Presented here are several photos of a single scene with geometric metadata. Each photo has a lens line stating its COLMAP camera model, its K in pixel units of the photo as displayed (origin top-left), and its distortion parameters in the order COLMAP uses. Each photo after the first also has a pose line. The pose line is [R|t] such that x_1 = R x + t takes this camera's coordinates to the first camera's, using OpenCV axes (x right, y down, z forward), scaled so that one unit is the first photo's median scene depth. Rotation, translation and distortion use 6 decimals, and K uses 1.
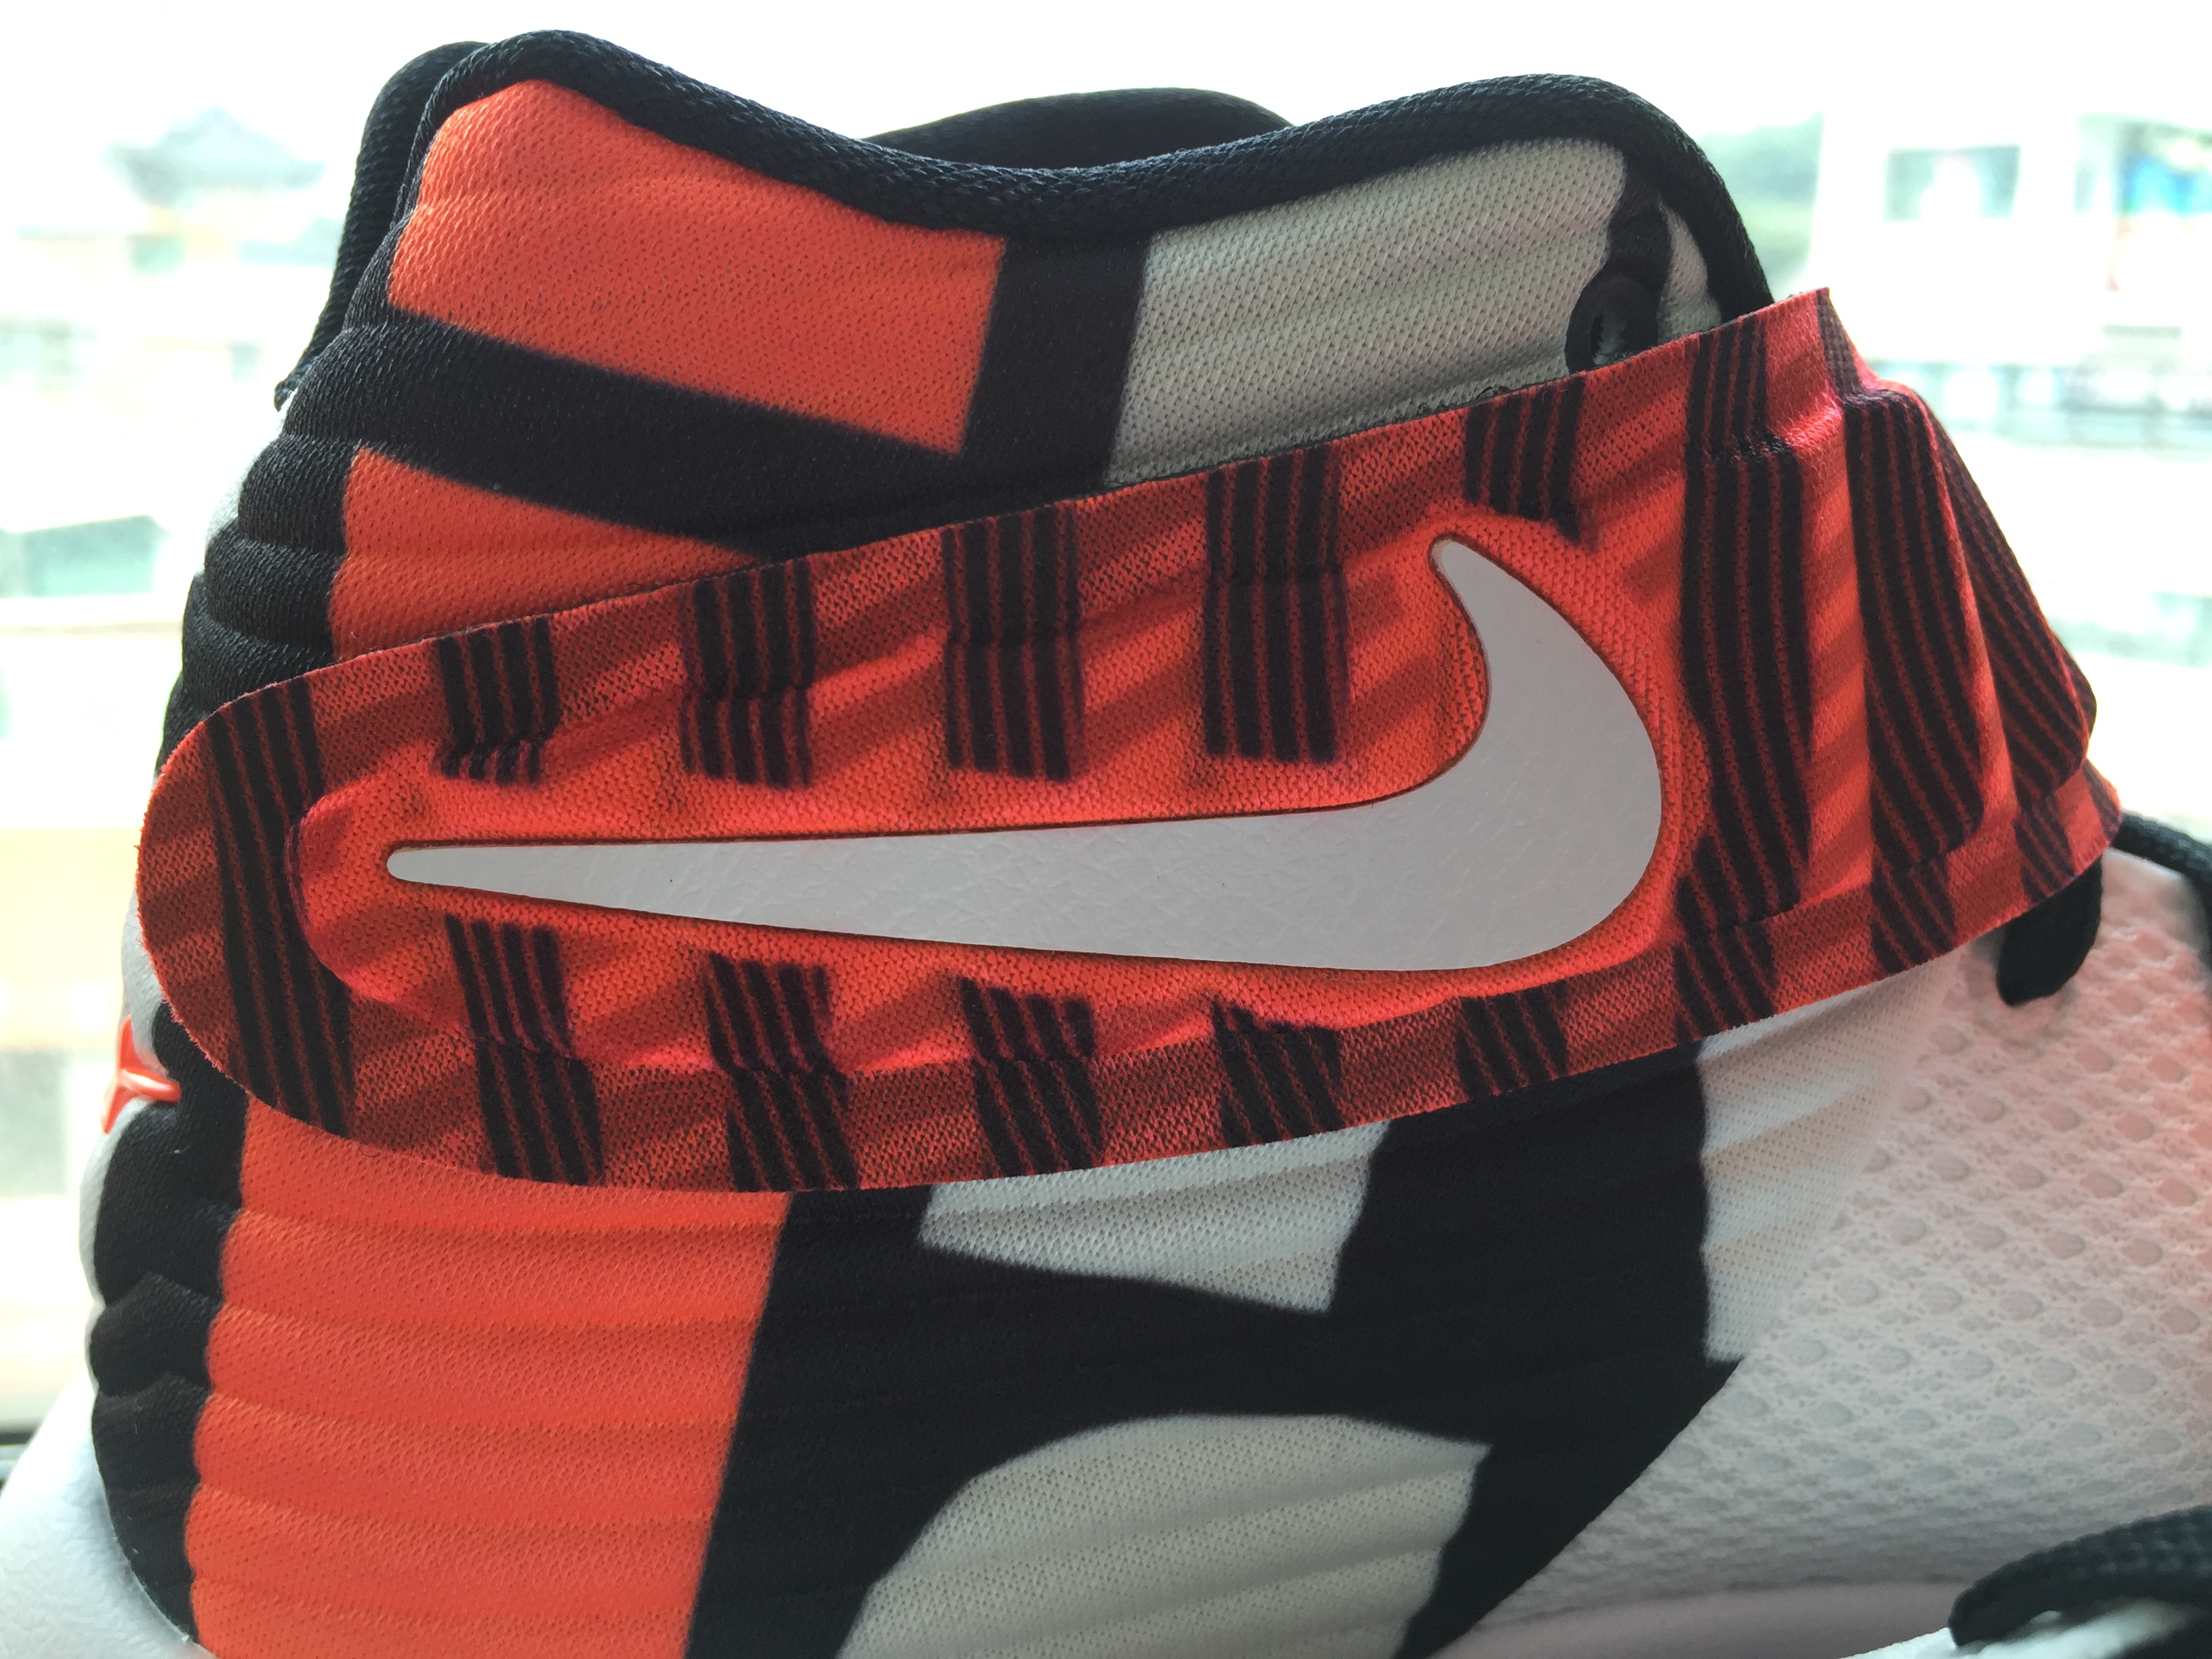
lens RADIAL K [[1908.4, 0, 1101.2], [0, 1908.4, 821.2], [0, 0, 1]] dist [0.030403, -0.033205]
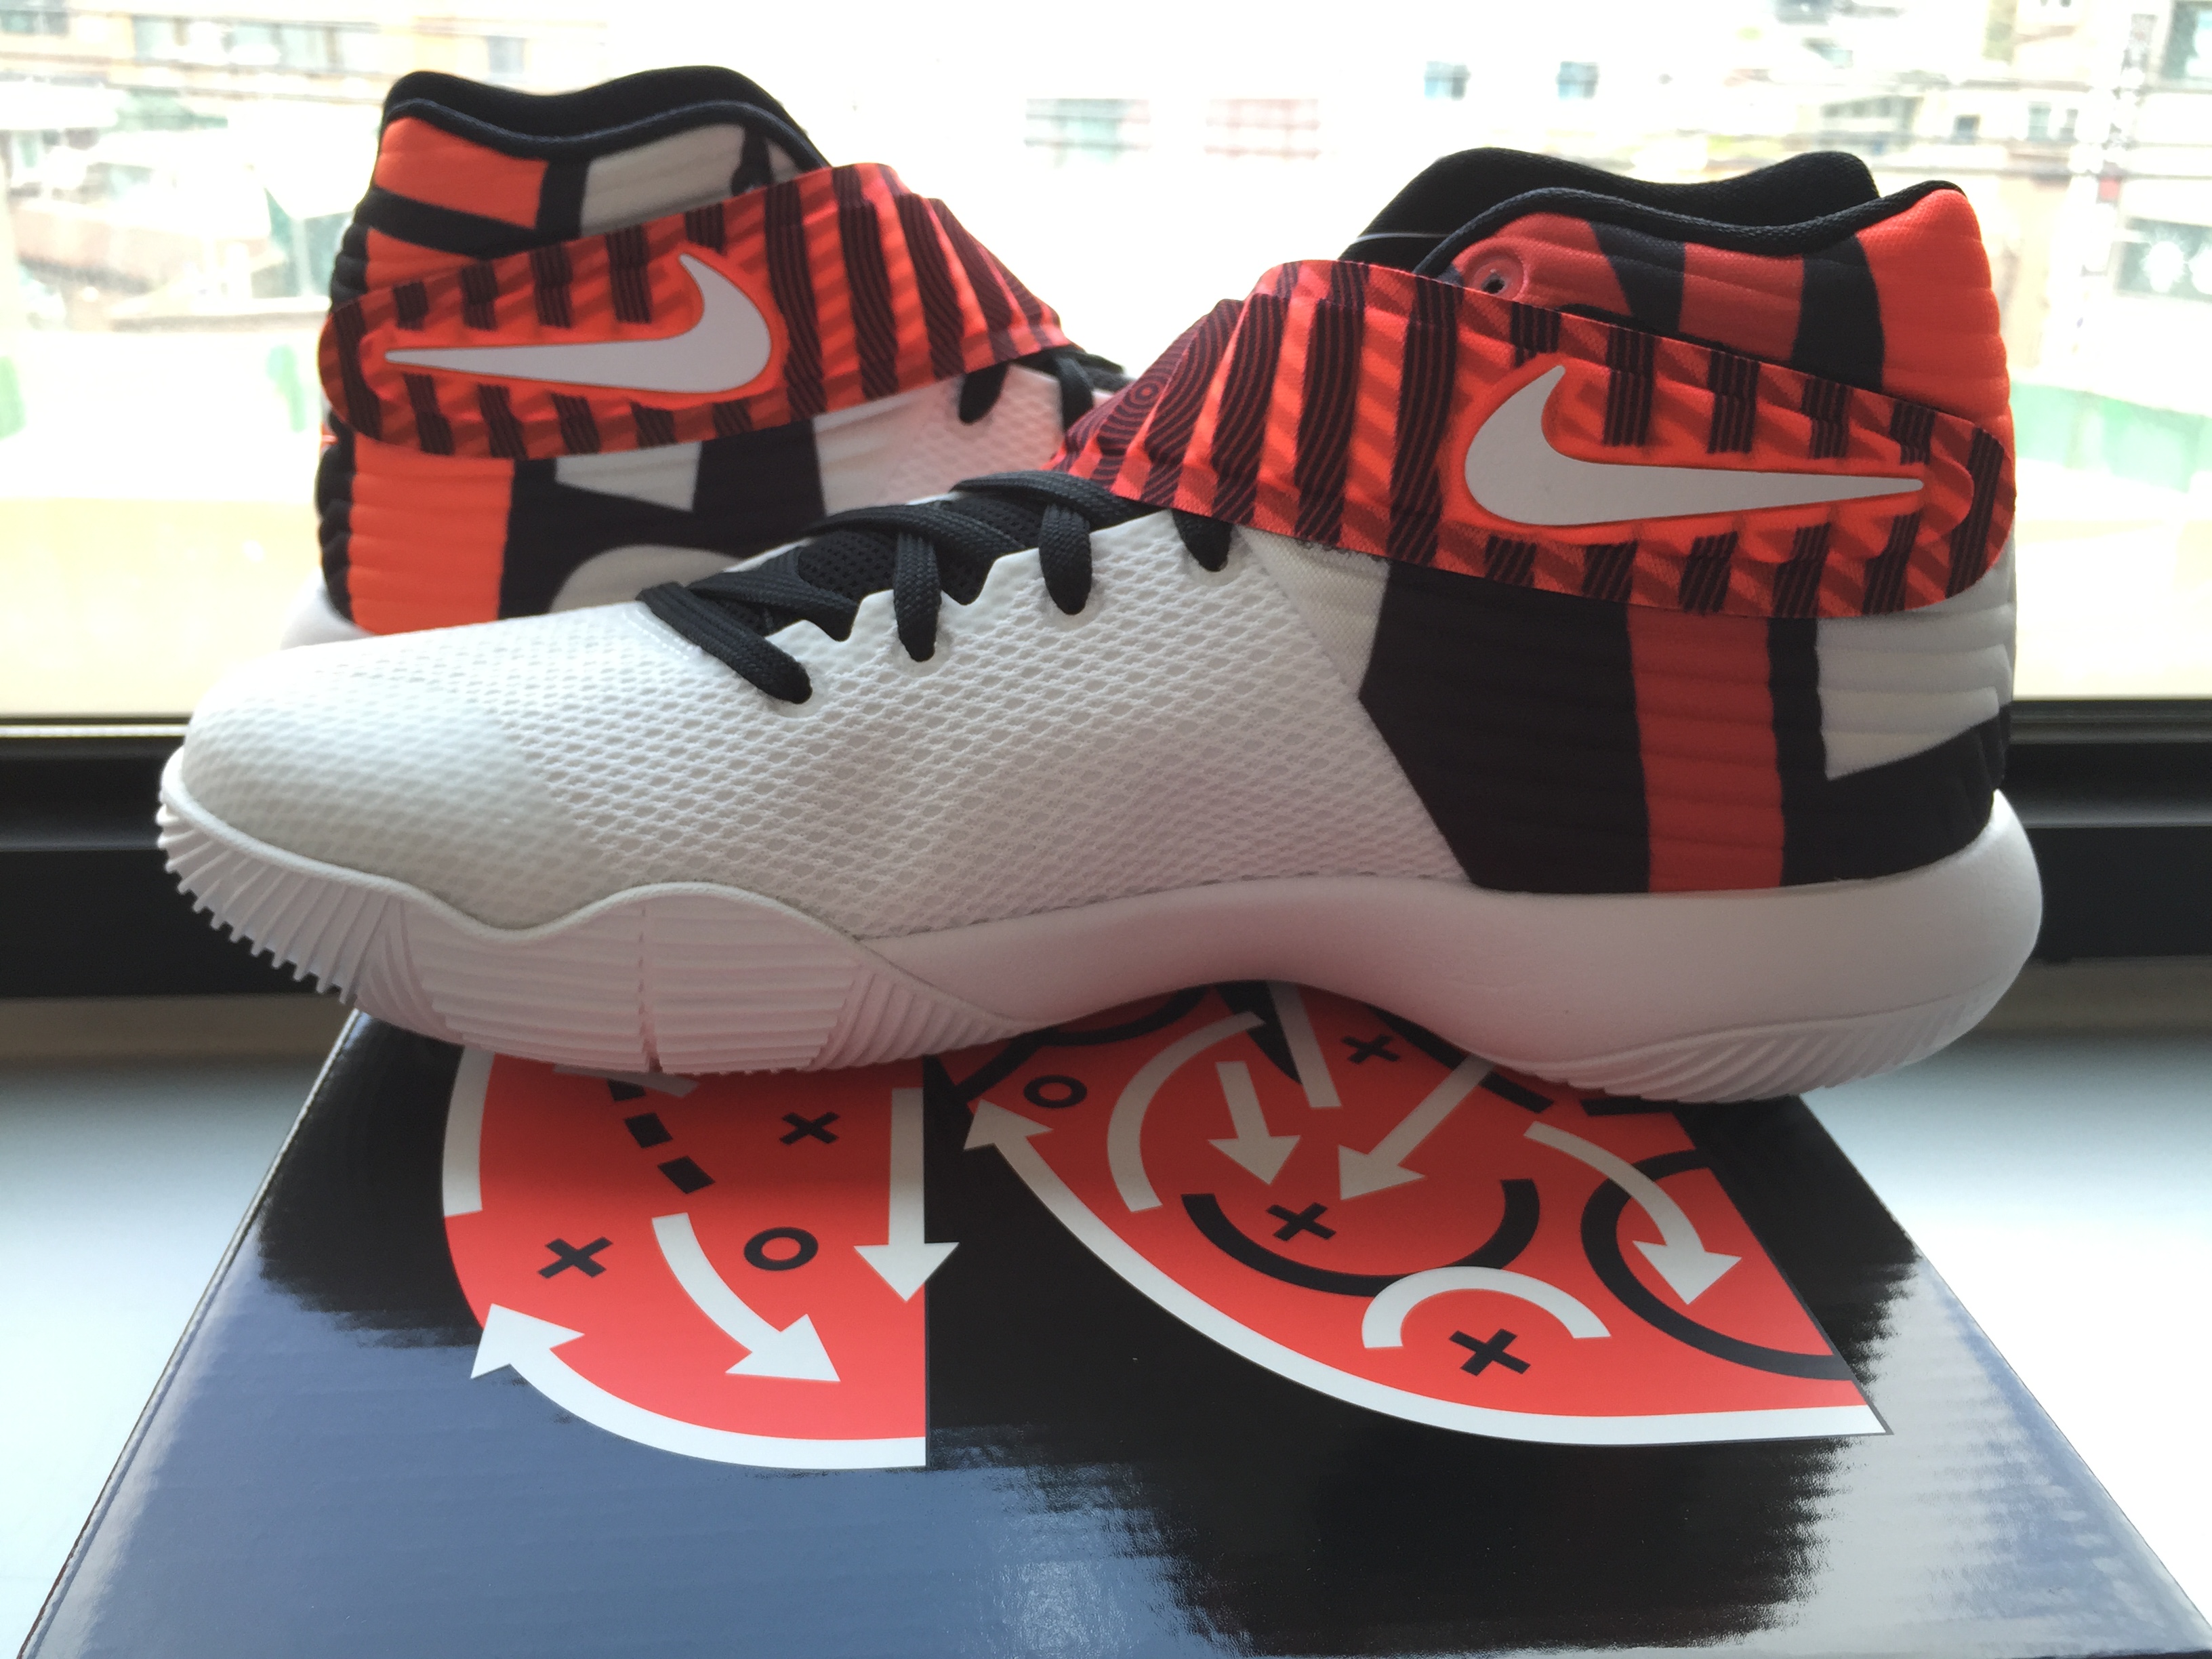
lens RADIAL K [[1908.4, 0, 1113.9], [0, 1908.4, 835.2], [0, 0, 1]] dist [0.030403, -0.033205]
pose [[0.992718, 0.025091, -0.117817, 1.309010], [-0.005421, 0.986380, 0.164390, 0.289936], [0.120338, -0.162555, 0.979334, -2.272277]]
